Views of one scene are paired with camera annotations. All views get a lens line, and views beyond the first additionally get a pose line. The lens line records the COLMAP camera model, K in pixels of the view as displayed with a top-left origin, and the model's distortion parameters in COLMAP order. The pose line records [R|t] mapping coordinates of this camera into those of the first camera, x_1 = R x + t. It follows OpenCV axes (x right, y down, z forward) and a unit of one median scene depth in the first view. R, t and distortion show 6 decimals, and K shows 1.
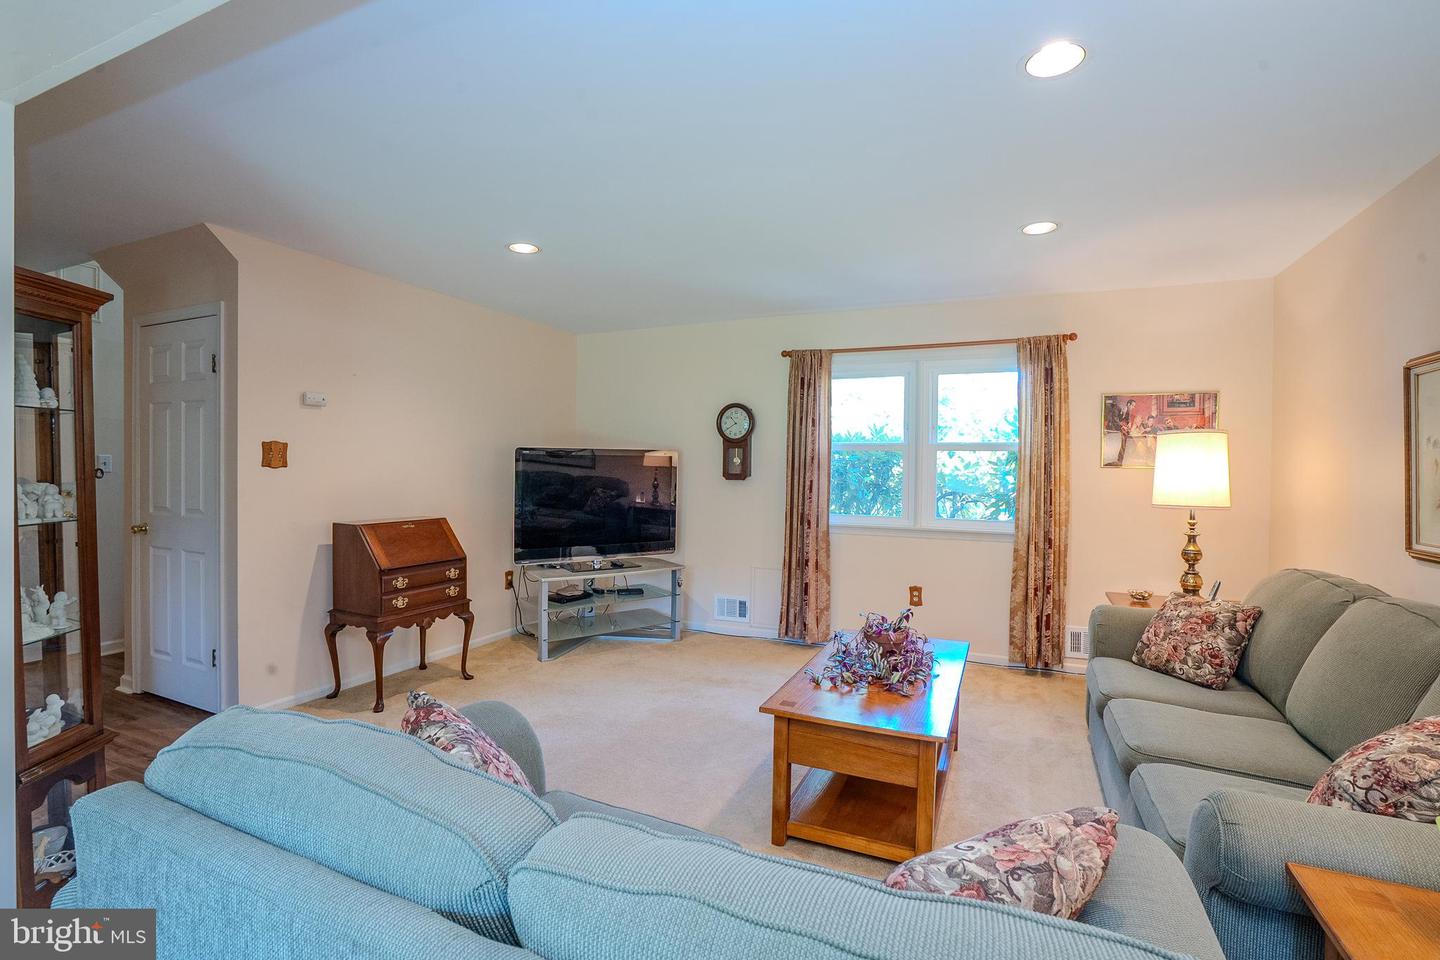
lens RADIAL K [[664.1, 0, 719.3], [0, 664.1, 476.0], [0, 0, 1]] dist [-0.067159, 0.031462]
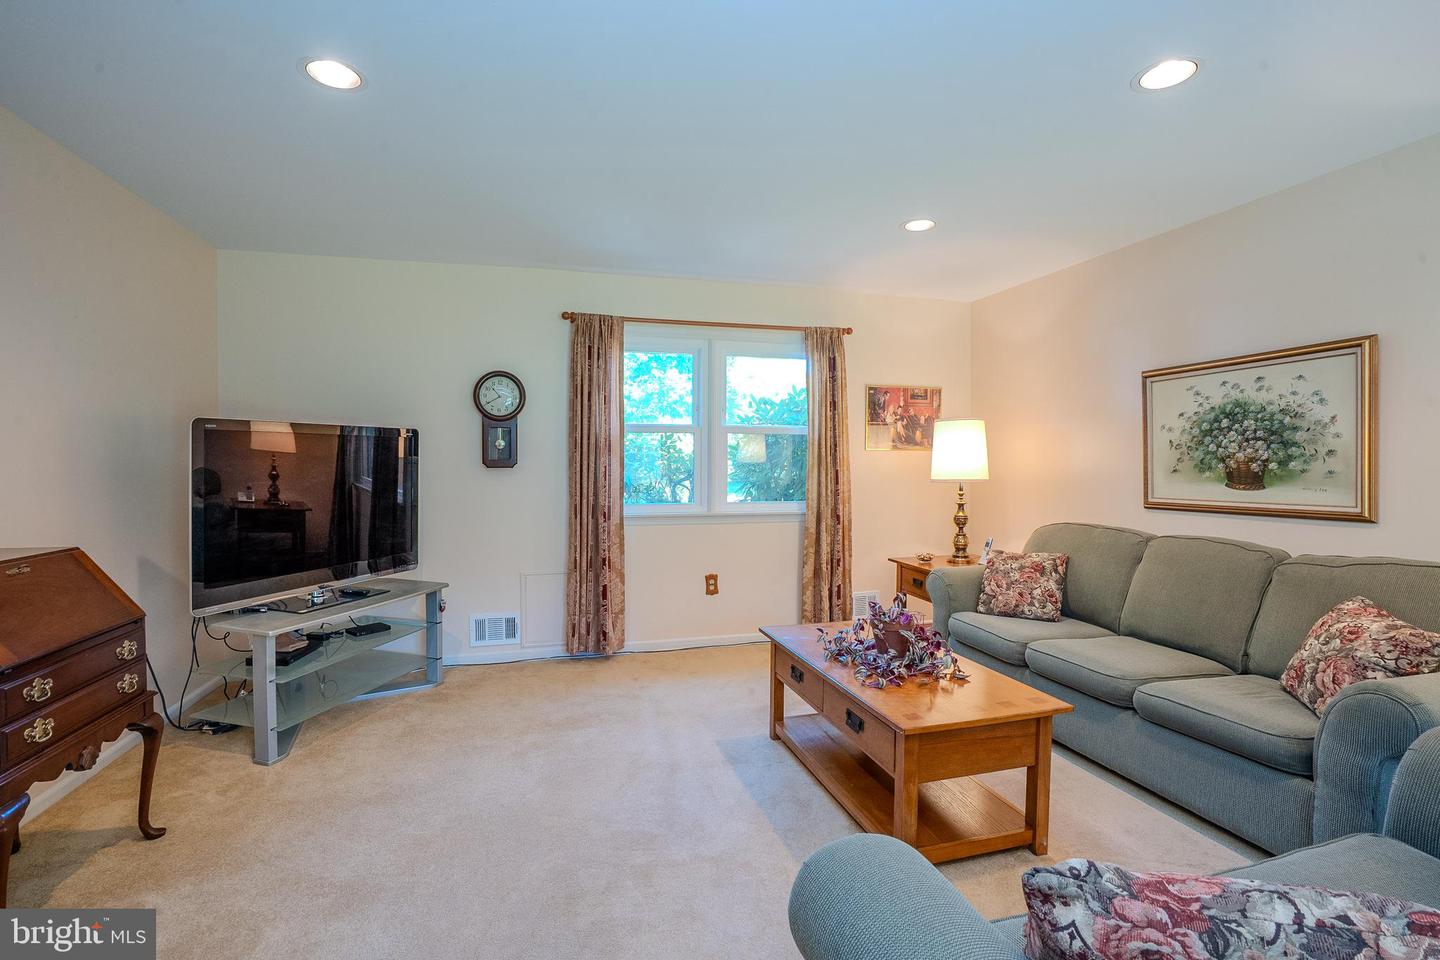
lens RADIAL K [[664.1, 0, 719.3], [0, 664.1, 476.0], [0, 0, 1]] dist [-0.067159, 0.031462]
pose [[0.766695, -0.024839, 0.641531, -0.346009], [0.016969, 0.999686, 0.018427, 0.006936], [-0.641788, -0.003242, 0.766876, 0.279365]]
